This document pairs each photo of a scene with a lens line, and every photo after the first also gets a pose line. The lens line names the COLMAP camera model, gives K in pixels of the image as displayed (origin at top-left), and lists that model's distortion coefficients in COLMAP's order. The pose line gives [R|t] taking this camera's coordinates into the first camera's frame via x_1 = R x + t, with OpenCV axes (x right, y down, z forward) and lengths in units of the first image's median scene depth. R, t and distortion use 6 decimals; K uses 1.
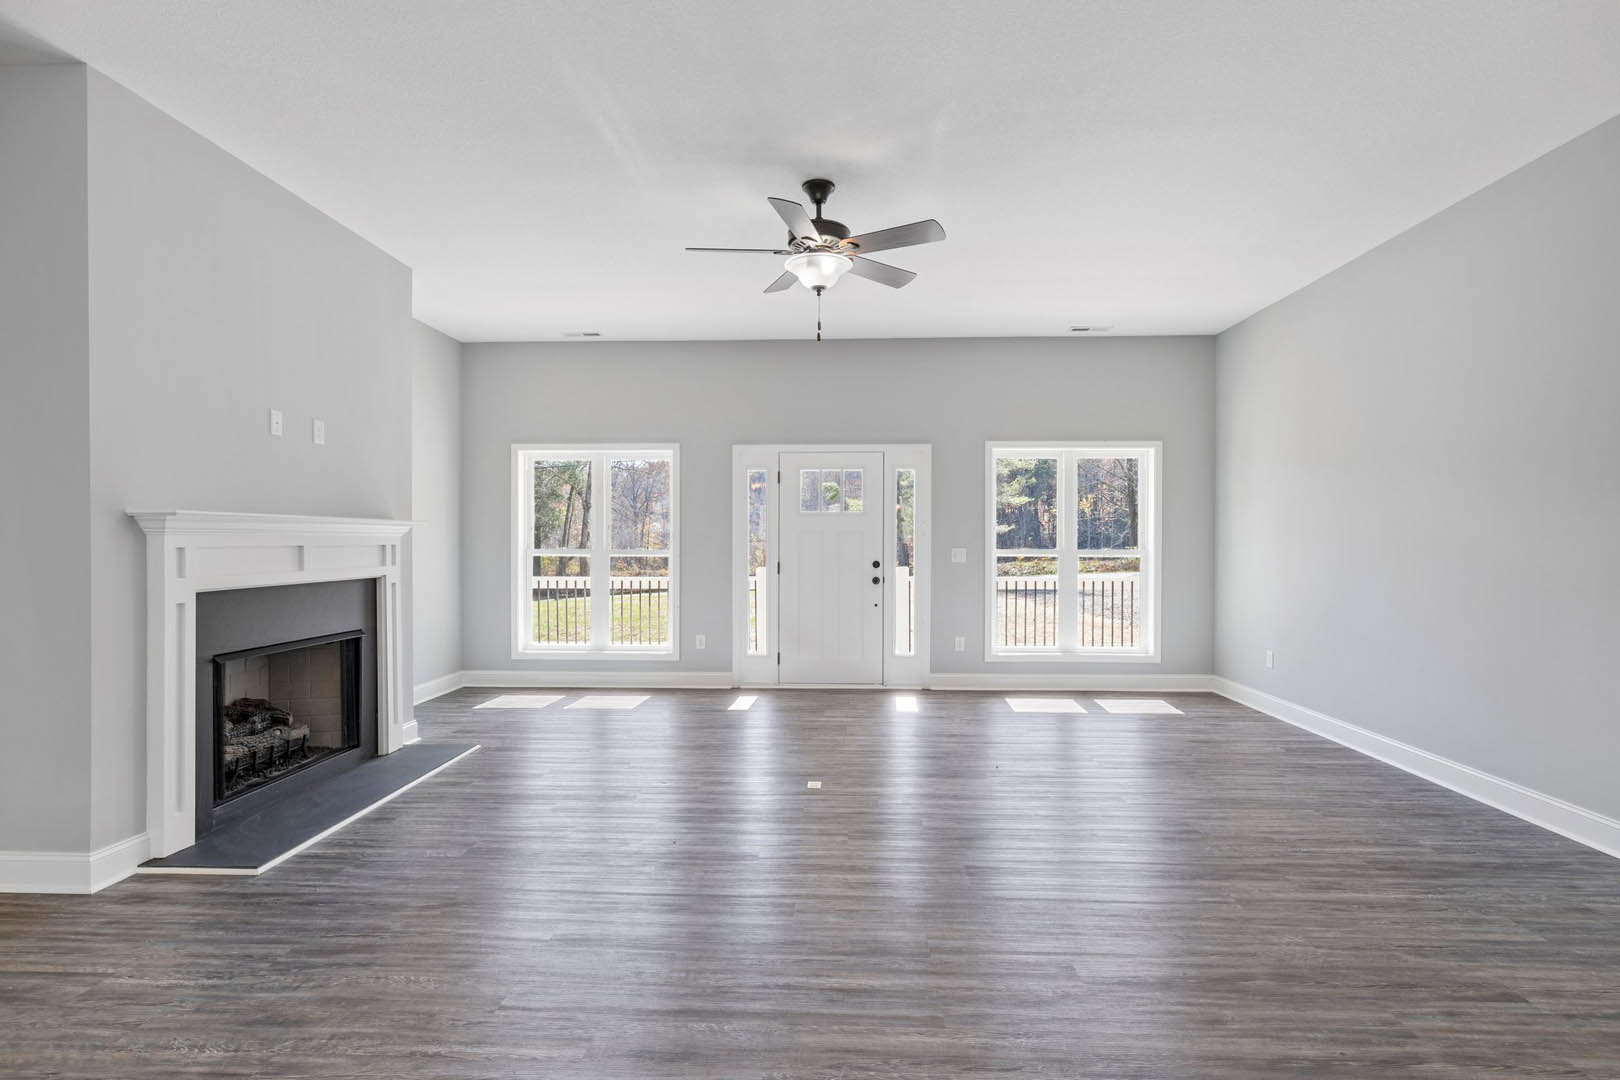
lens RADIAL K [[781.6, 0, 825.5], [0, 781.6, 544.6], [0, 0, 1]] dist [-0.002490, 0.000749]
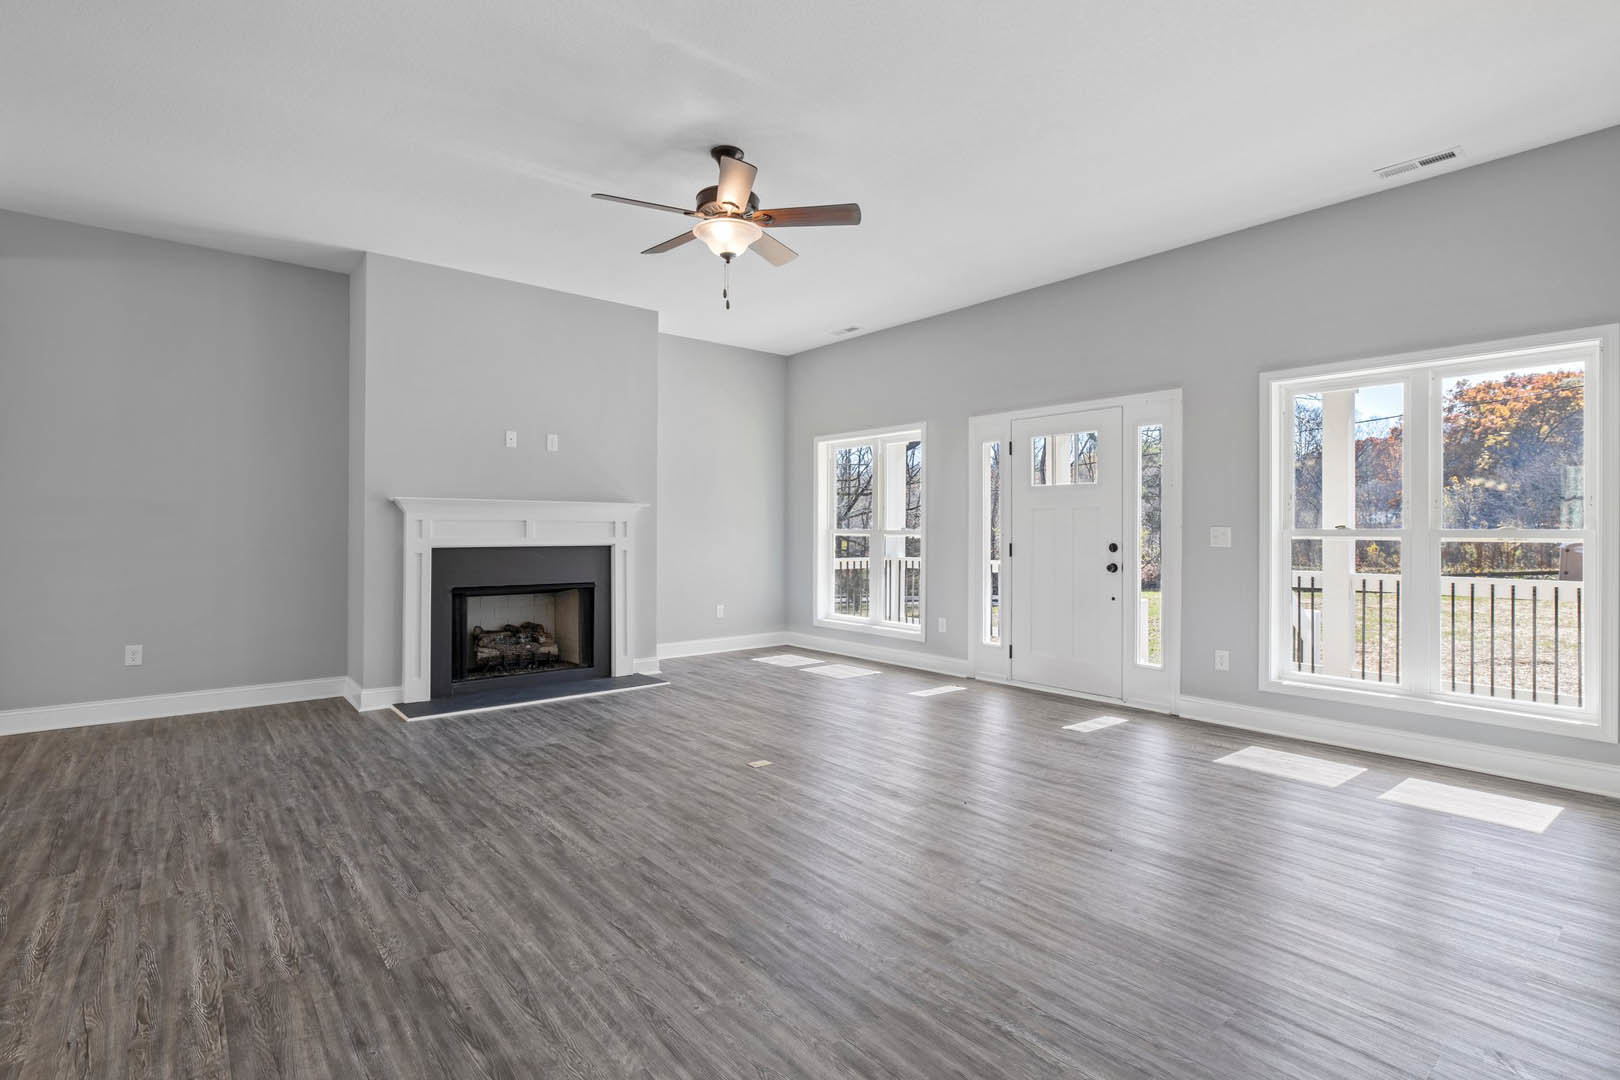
lens RADIAL K [[781.6, 0, 824.9], [0, 781.6, 524.1], [0, 0, 1]] dist [-0.002490, 0.000749]
pose [[0.667822, -0.004847, -0.744305, 0.680818], [-0.006574, 0.999901, -0.012410, 0.019301], [0.744292, 0.013181, 0.667725, 0.363980]]
